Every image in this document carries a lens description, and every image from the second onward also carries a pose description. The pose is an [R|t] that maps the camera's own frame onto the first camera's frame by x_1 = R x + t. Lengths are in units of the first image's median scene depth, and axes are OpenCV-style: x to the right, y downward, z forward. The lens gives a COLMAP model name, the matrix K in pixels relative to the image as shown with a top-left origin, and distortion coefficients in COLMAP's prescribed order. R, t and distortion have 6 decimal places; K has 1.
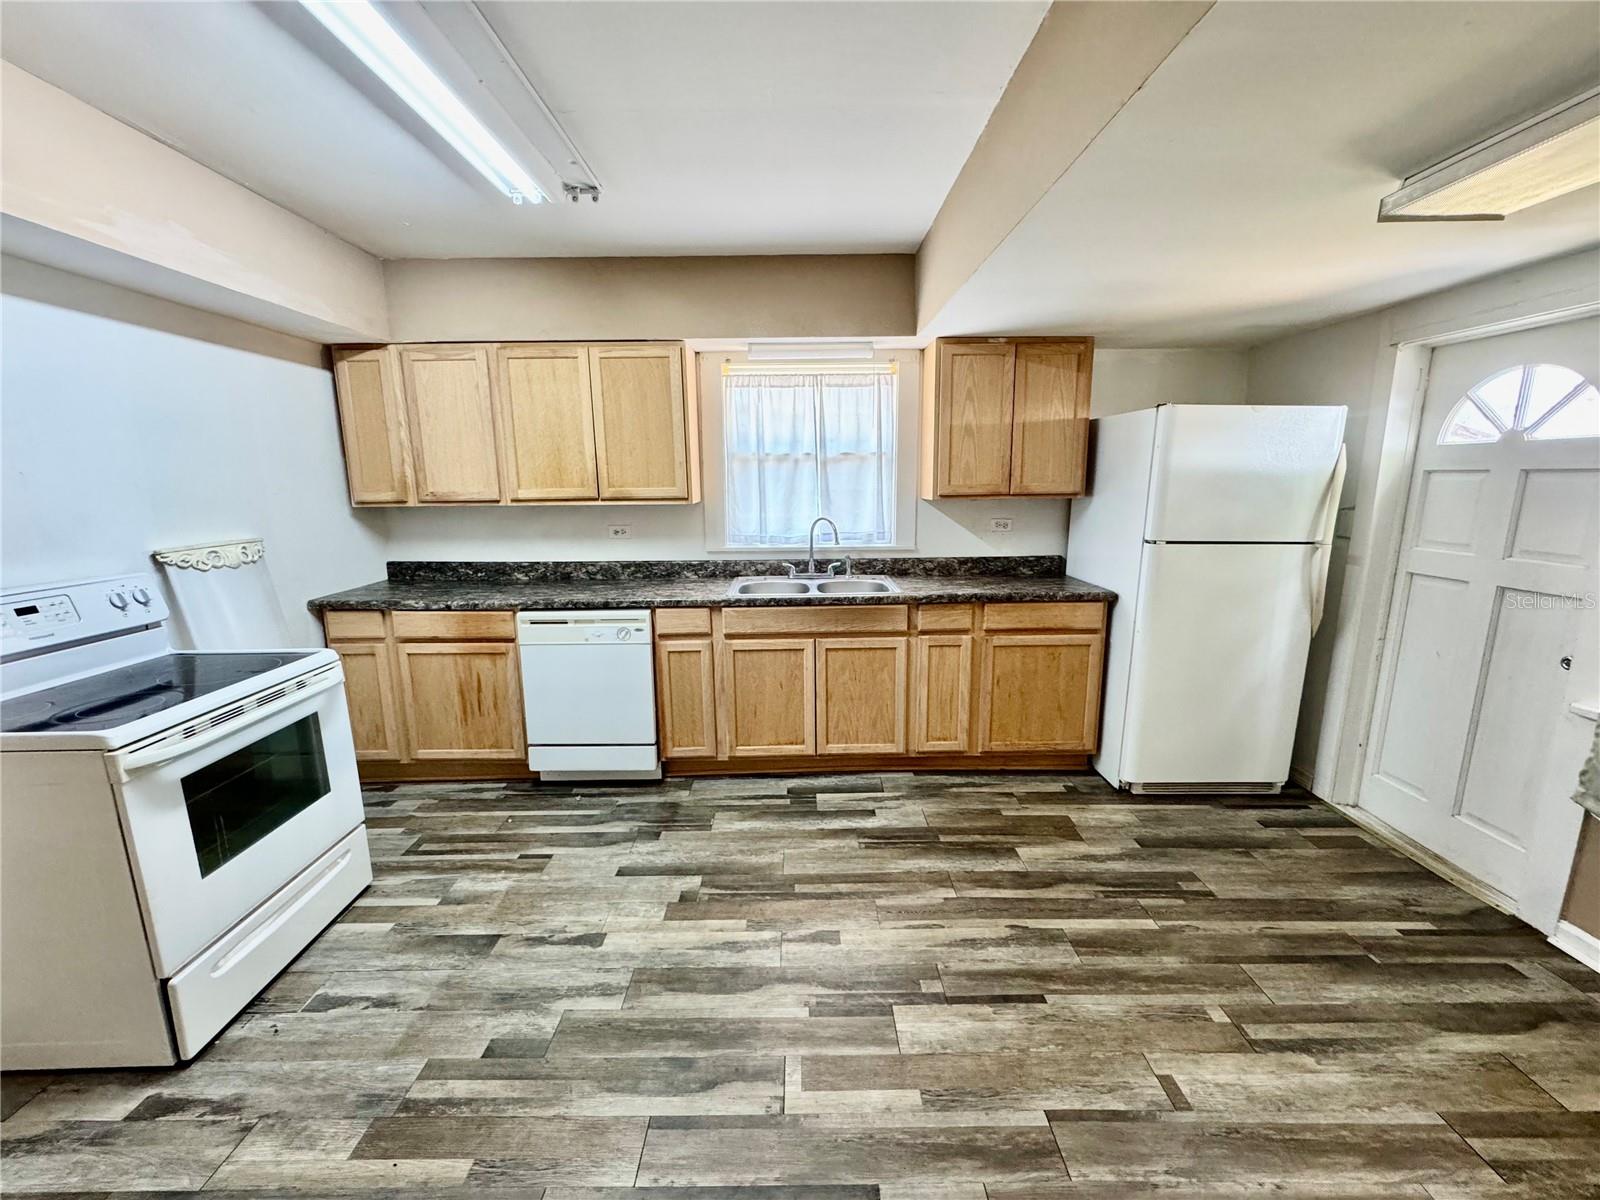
lens RADIAL K [[636.9, 0, 798.9], [0, 636.9, 598.2], [0, 0, 1]] dist [-0.003611, 0.000409]
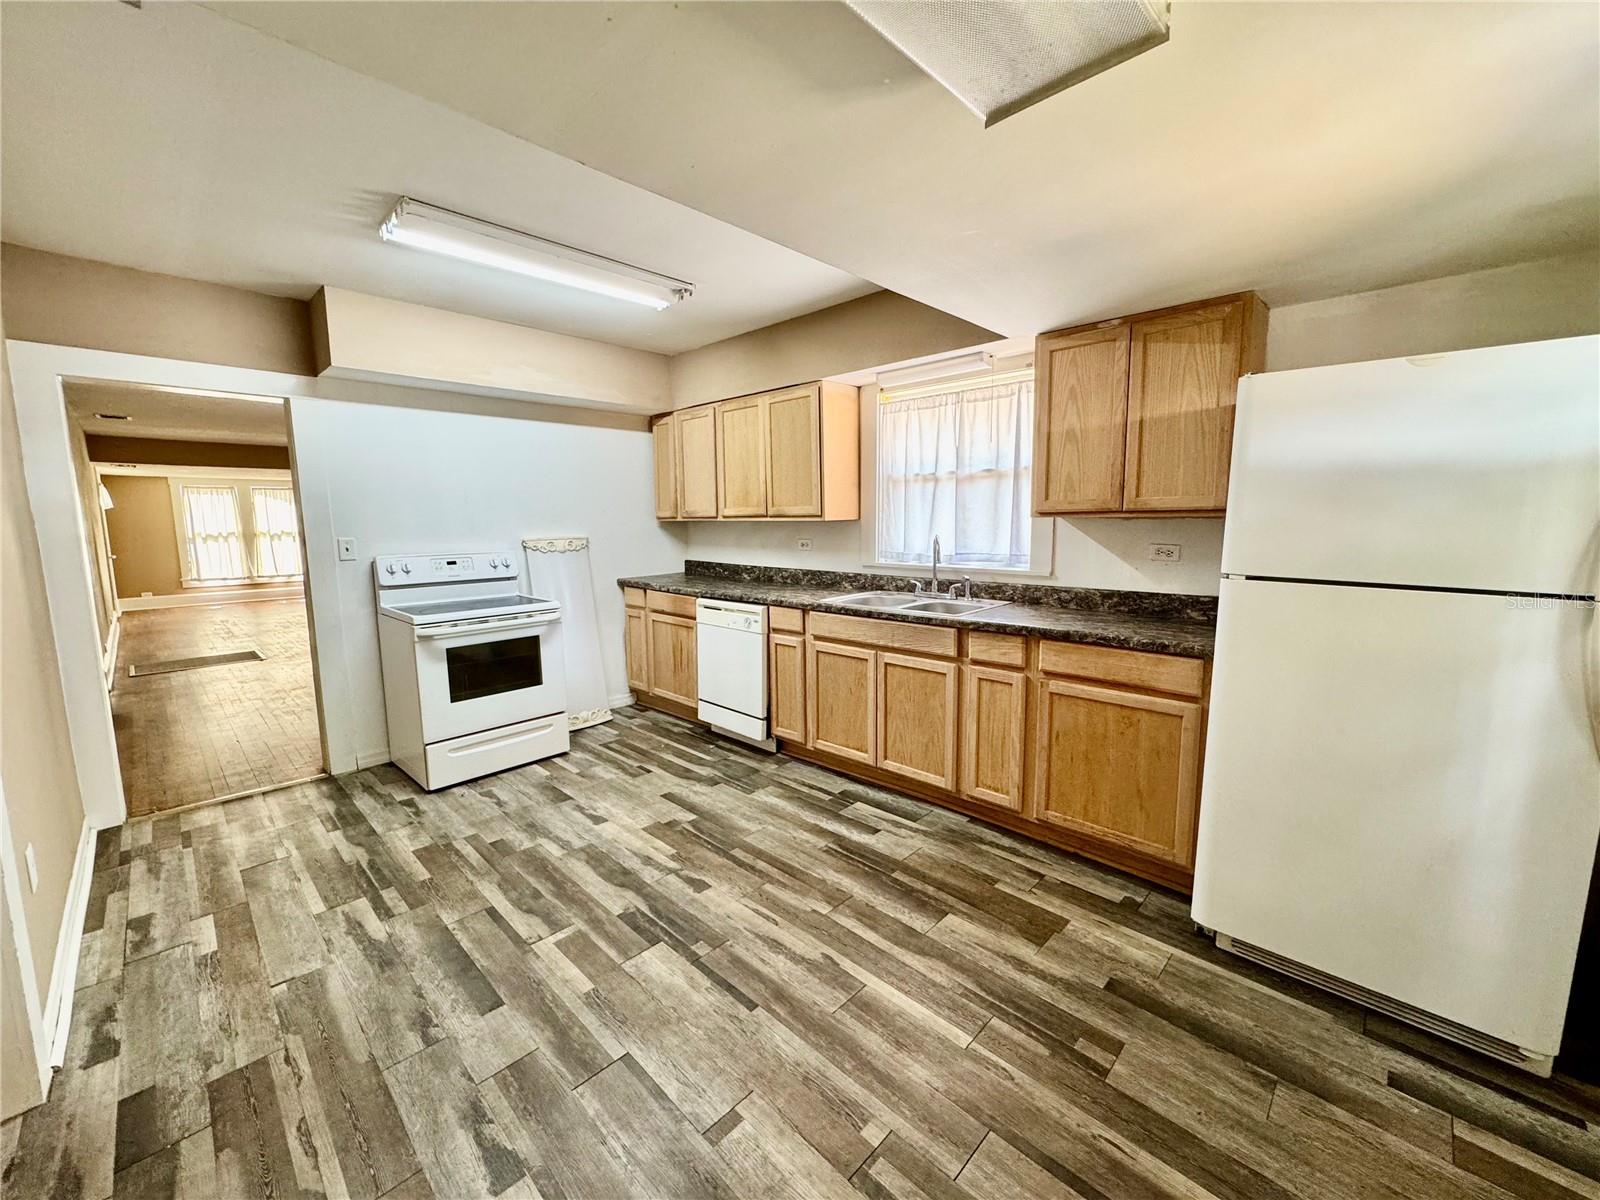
lens RADIAL K [[636.9, 0, 798.9], [0, 636.9, 598.2], [0, 0, 1]] dist [-0.003611, 0.000409]
pose [[0.714054, 0.091048, -0.694145, 0.651764], [-0.124826, 0.992177, 0.001733, -0.006922], [0.688873, 0.085411, 0.719833, 0.173551]]
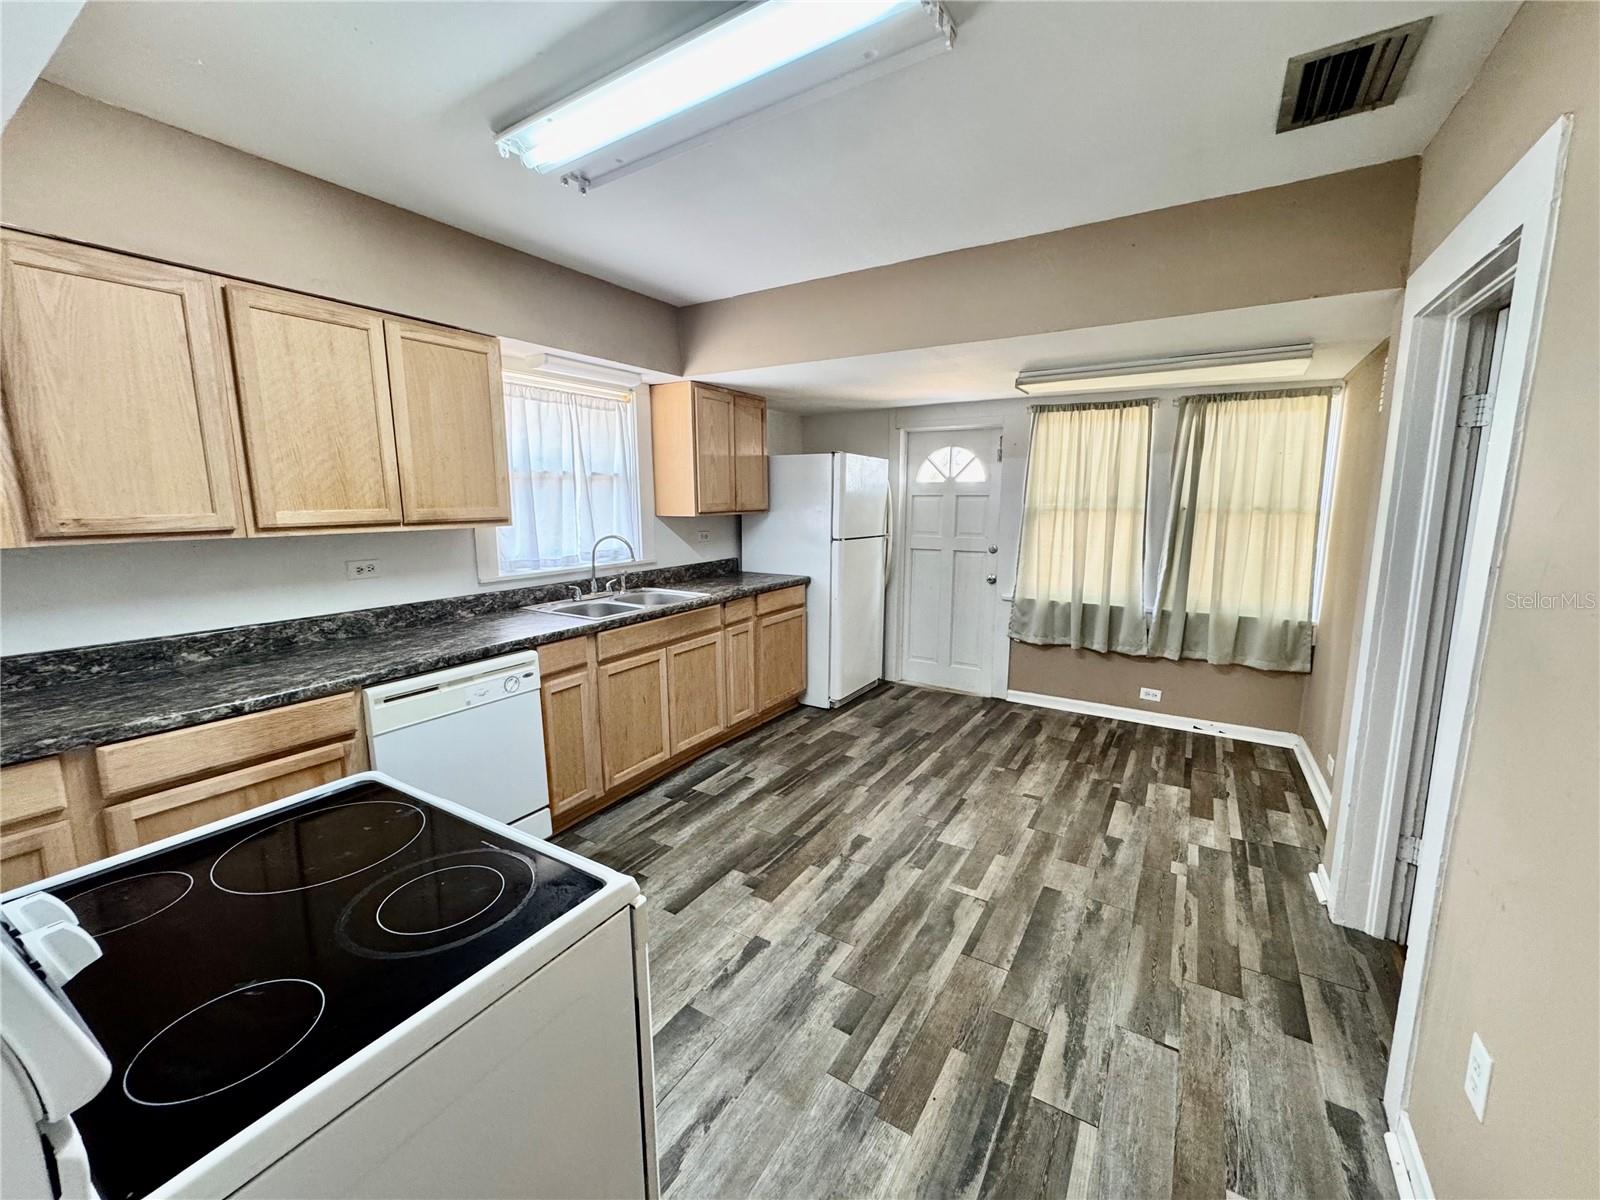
lens RADIAL K [[636.9, 0, 798.9], [0, 636.9, 598.2], [0, 0, 1]] dist [-0.003611, 0.000409]
pose [[0.531608, -0.125567, 0.837631, -0.753721], [0.153361, 0.986873, 0.050609, -0.038157], [-0.832990, 0.101556, 0.543887, 0.232923]]
